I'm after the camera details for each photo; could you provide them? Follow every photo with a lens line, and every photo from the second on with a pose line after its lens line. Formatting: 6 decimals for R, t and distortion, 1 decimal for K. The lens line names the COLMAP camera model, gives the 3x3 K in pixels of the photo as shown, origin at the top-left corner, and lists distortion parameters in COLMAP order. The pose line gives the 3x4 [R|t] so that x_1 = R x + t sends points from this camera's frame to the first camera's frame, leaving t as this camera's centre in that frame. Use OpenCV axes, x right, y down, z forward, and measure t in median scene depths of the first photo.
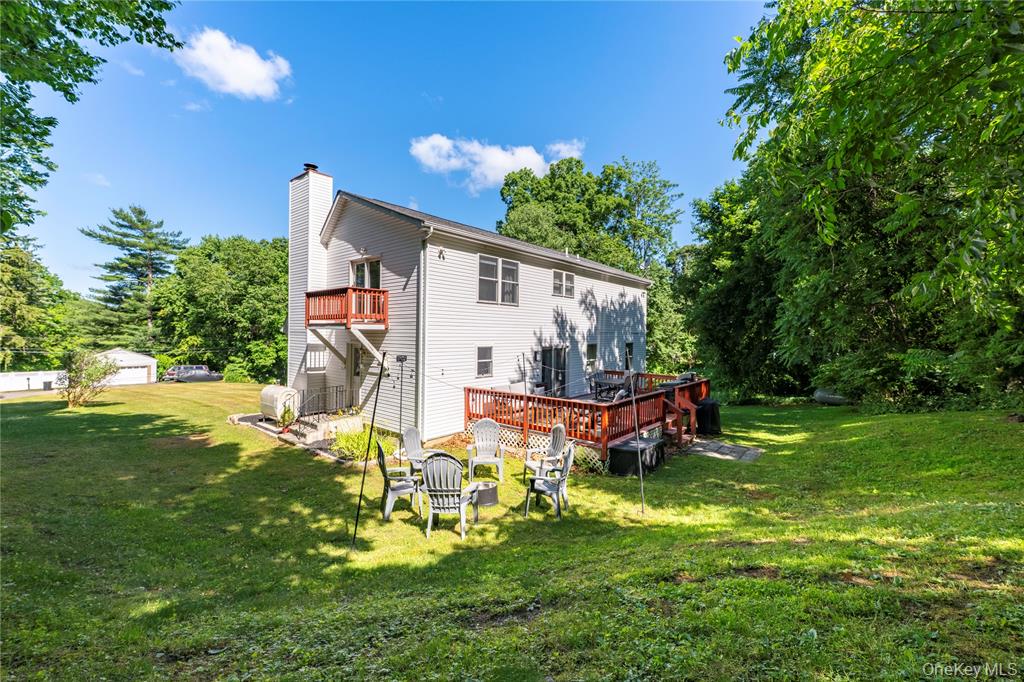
lens RADIAL K [[411.5, 0, 509.2], [0, 411.5, 332.6], [0, 0, 1]] dist [-0.000006, -0.000021]
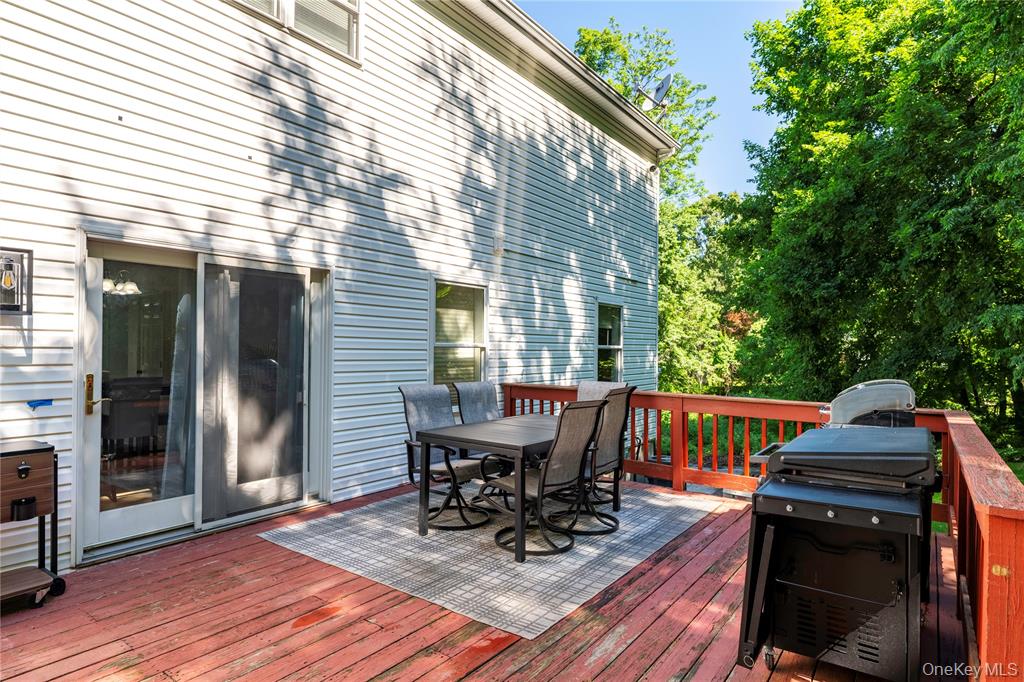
lens RADIAL K [[566.3, 0, 517.8], [0, 566.3, 345.2], [0, 0, 1]] dist [0.019975, 0.000808]
pose [[0.996206, -0.004485, 0.086906, 0.079381], [0.005240, 0.999950, -0.008464, 0.027904], [-0.086864, 0.008888, 0.996181, 0.245293]]
